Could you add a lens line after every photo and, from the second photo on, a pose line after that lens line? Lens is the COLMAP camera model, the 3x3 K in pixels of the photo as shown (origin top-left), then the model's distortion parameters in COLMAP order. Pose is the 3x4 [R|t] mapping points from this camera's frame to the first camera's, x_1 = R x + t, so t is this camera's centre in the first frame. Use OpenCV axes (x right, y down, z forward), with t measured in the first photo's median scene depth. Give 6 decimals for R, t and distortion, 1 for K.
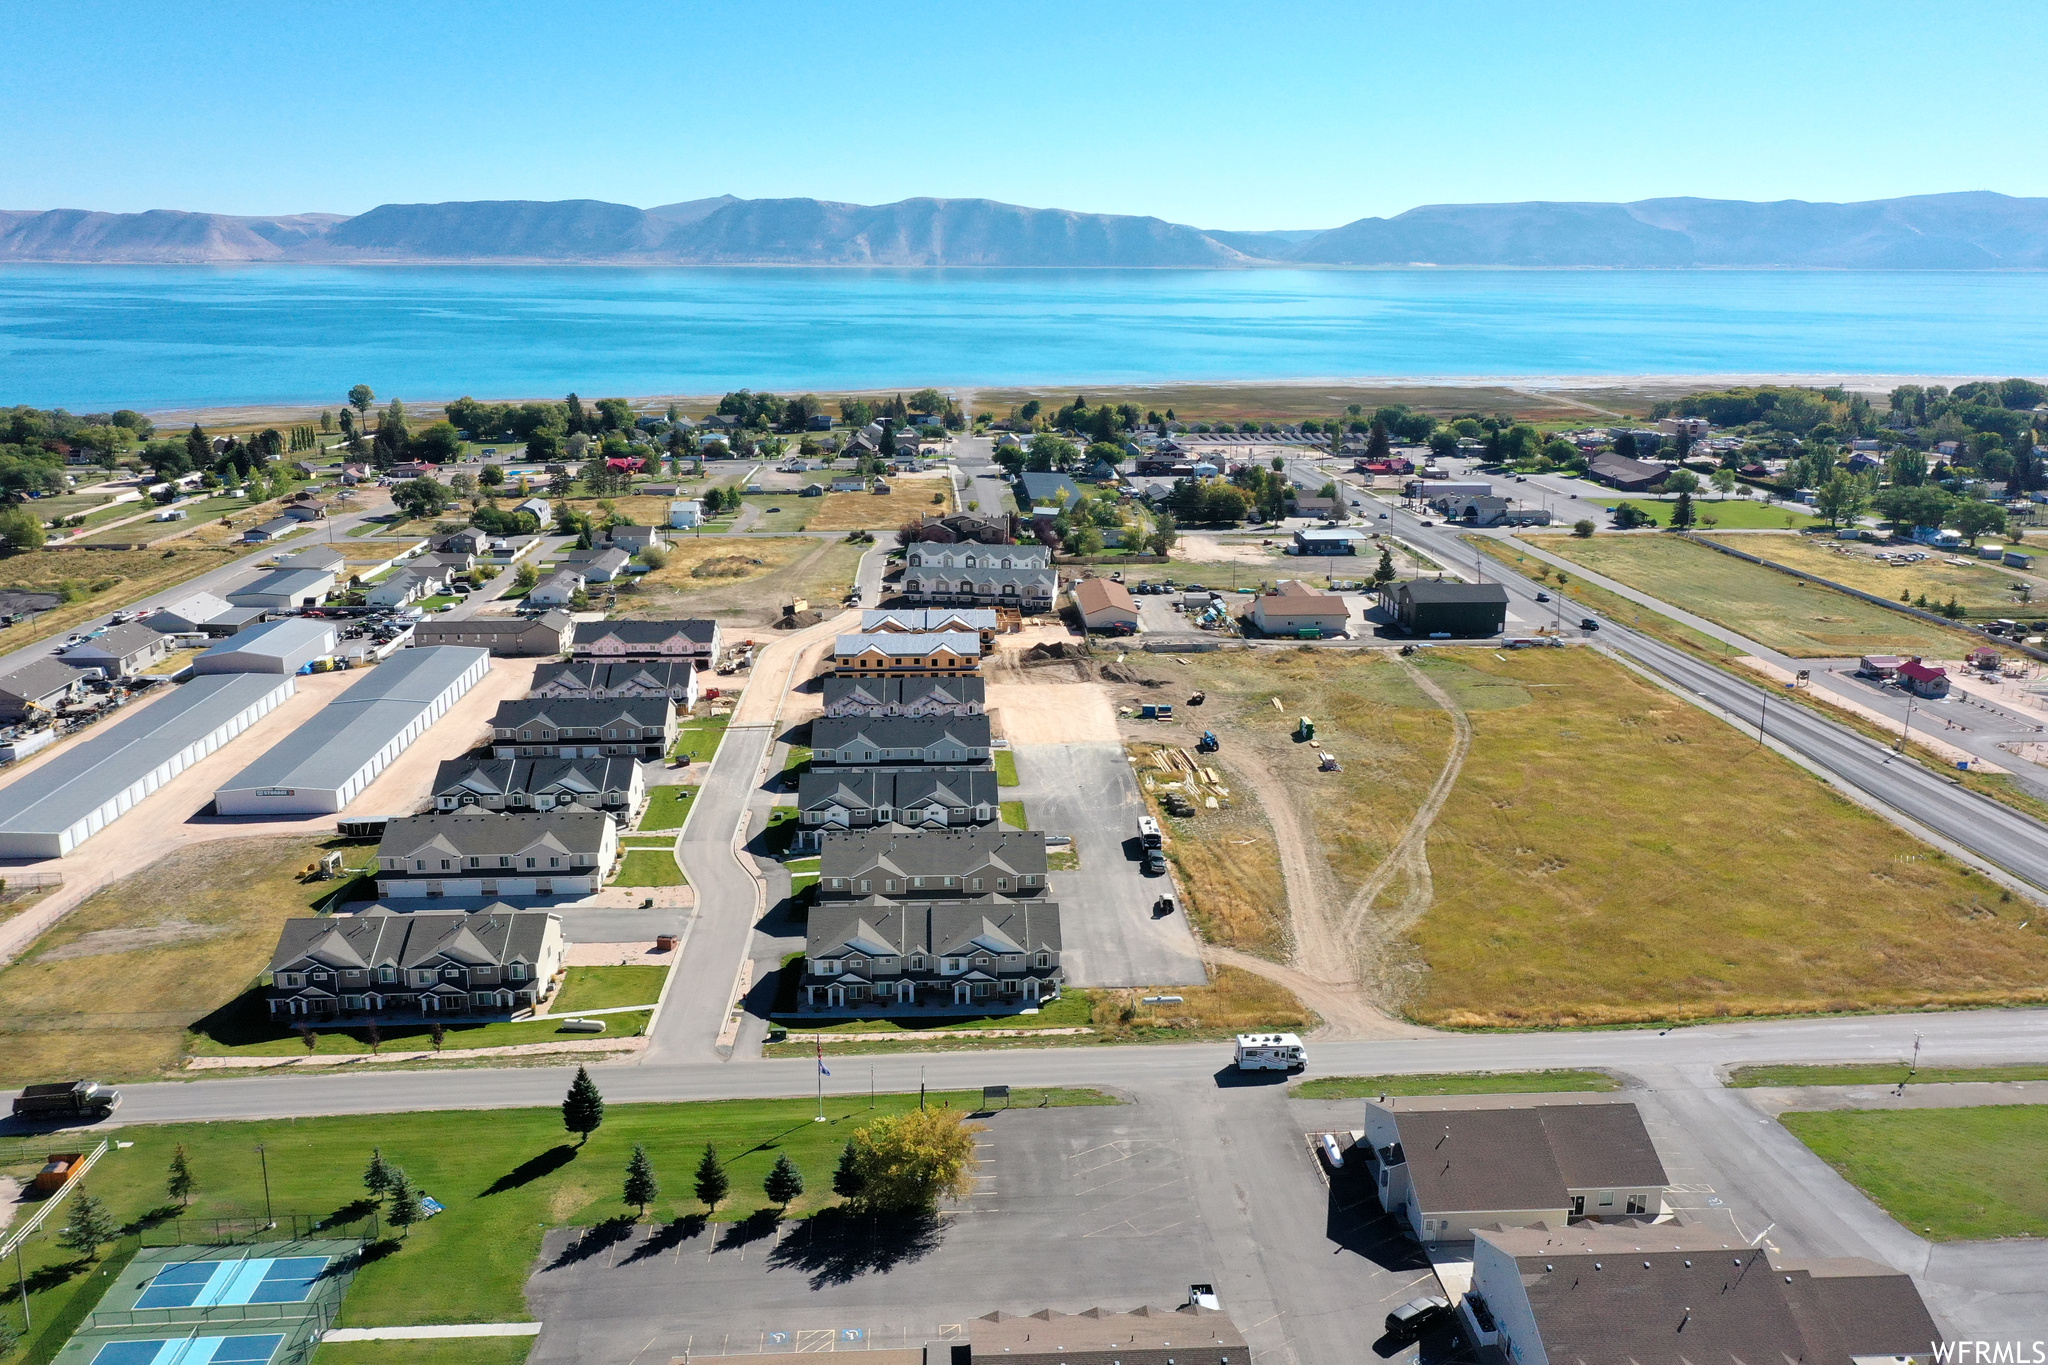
lens RADIAL K [[1623.8, 0, 1024.0], [0, 1623.8, 682.5], [0, 0, 1]] dist [0.013303, 0.007047]
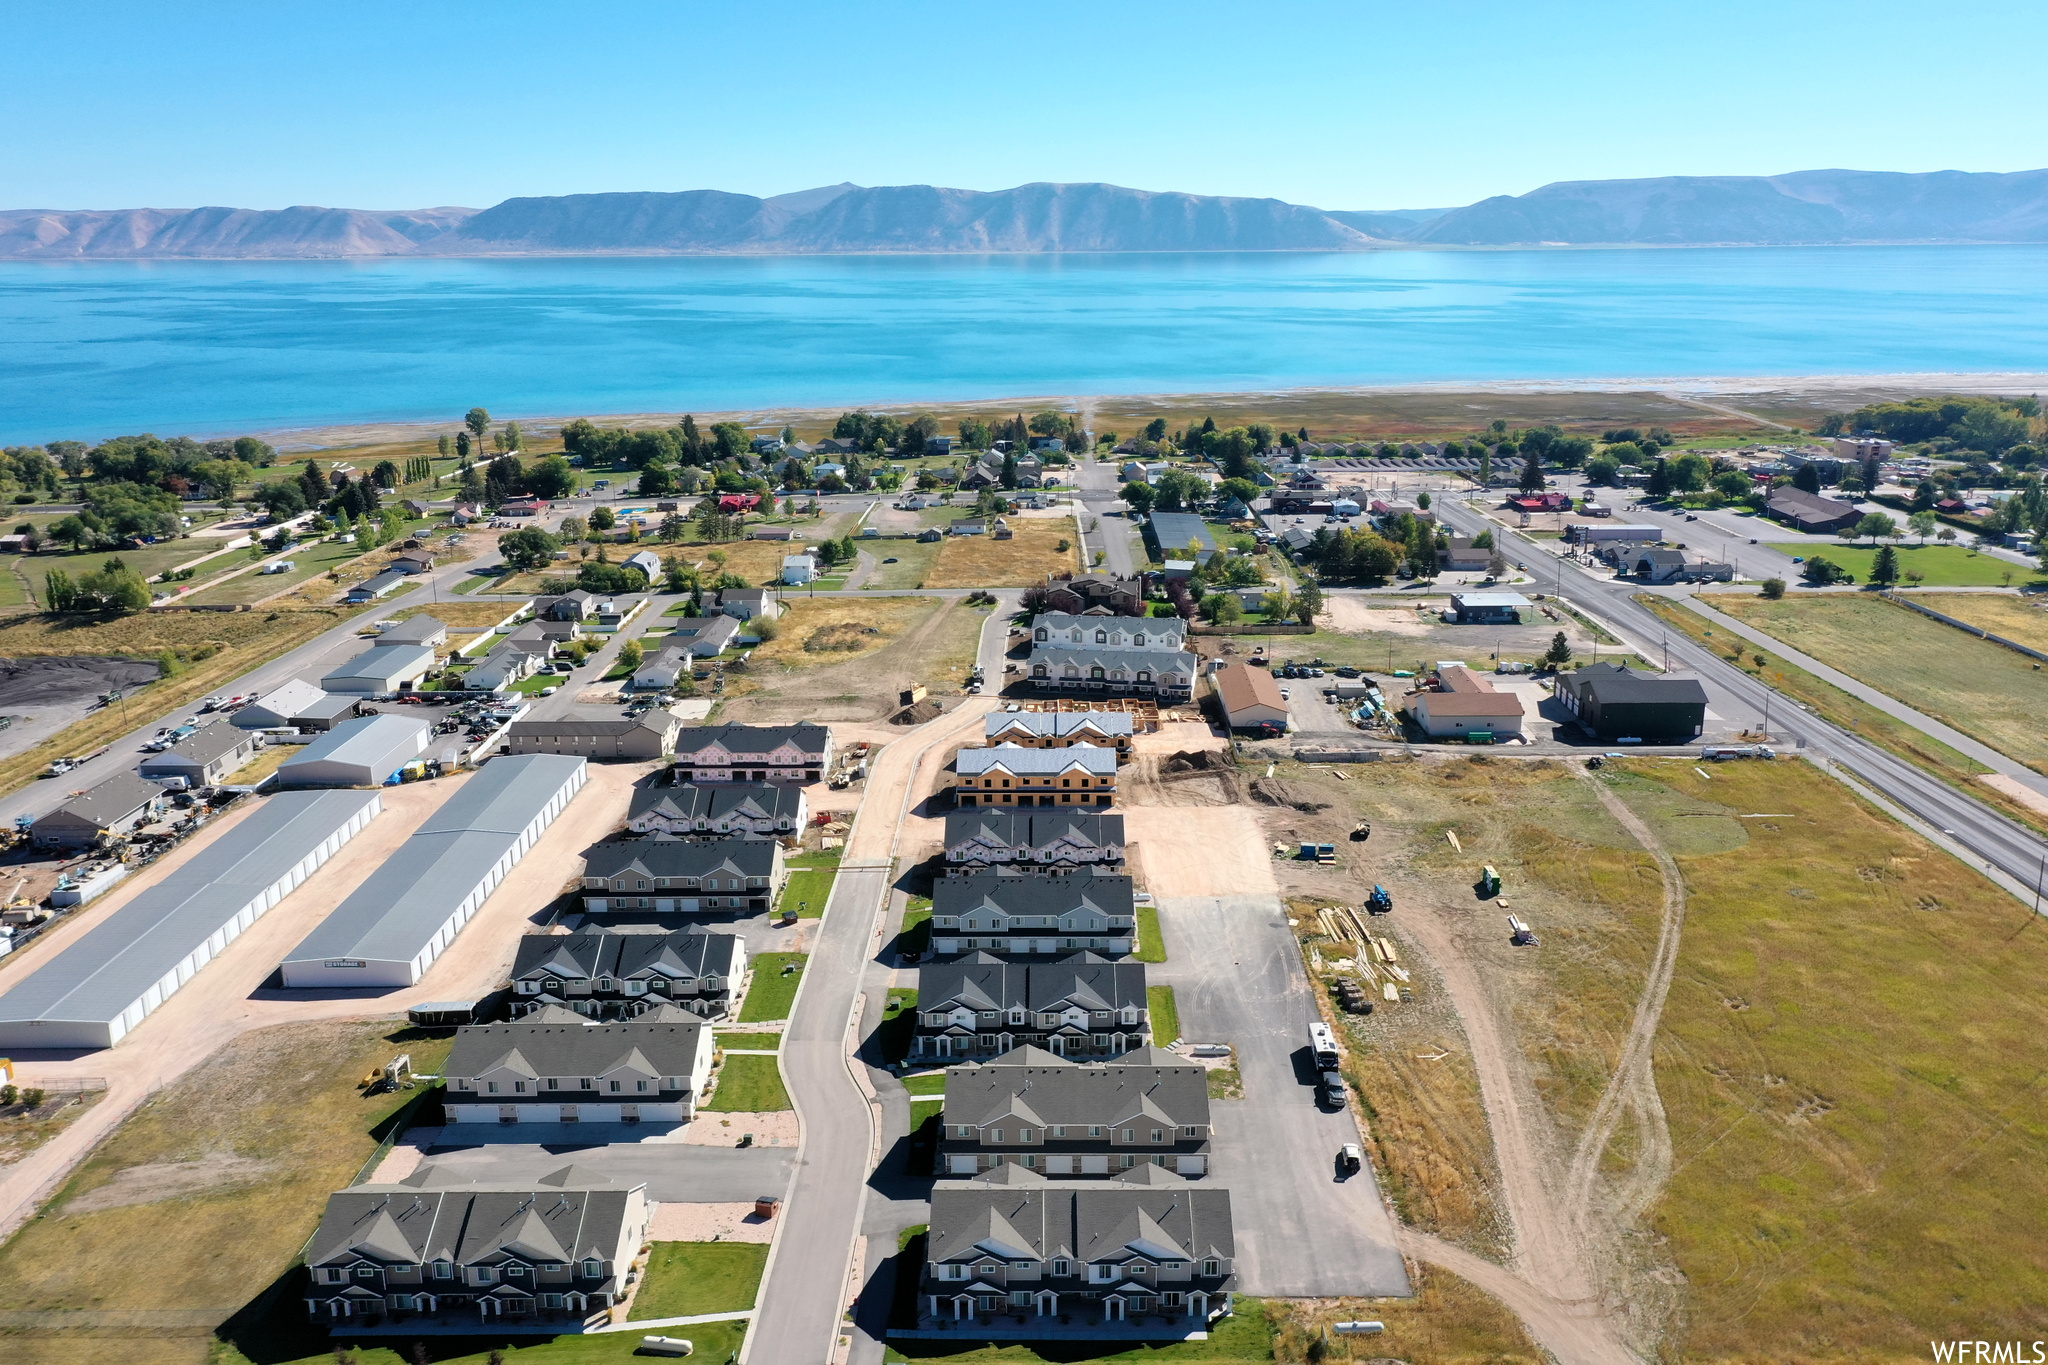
lens RADIAL K [[1623.8, 0, 1024.0], [0, 1623.8, 682.5], [0, 0, 1]] dist [0.013303, 0.007047]
pose [[0.997547, 0.006430, -0.069703, -0.014288], [-0.005646, 0.999919, 0.011438, -0.070262], [0.069771, -0.011016, 0.997502, 0.085605]]
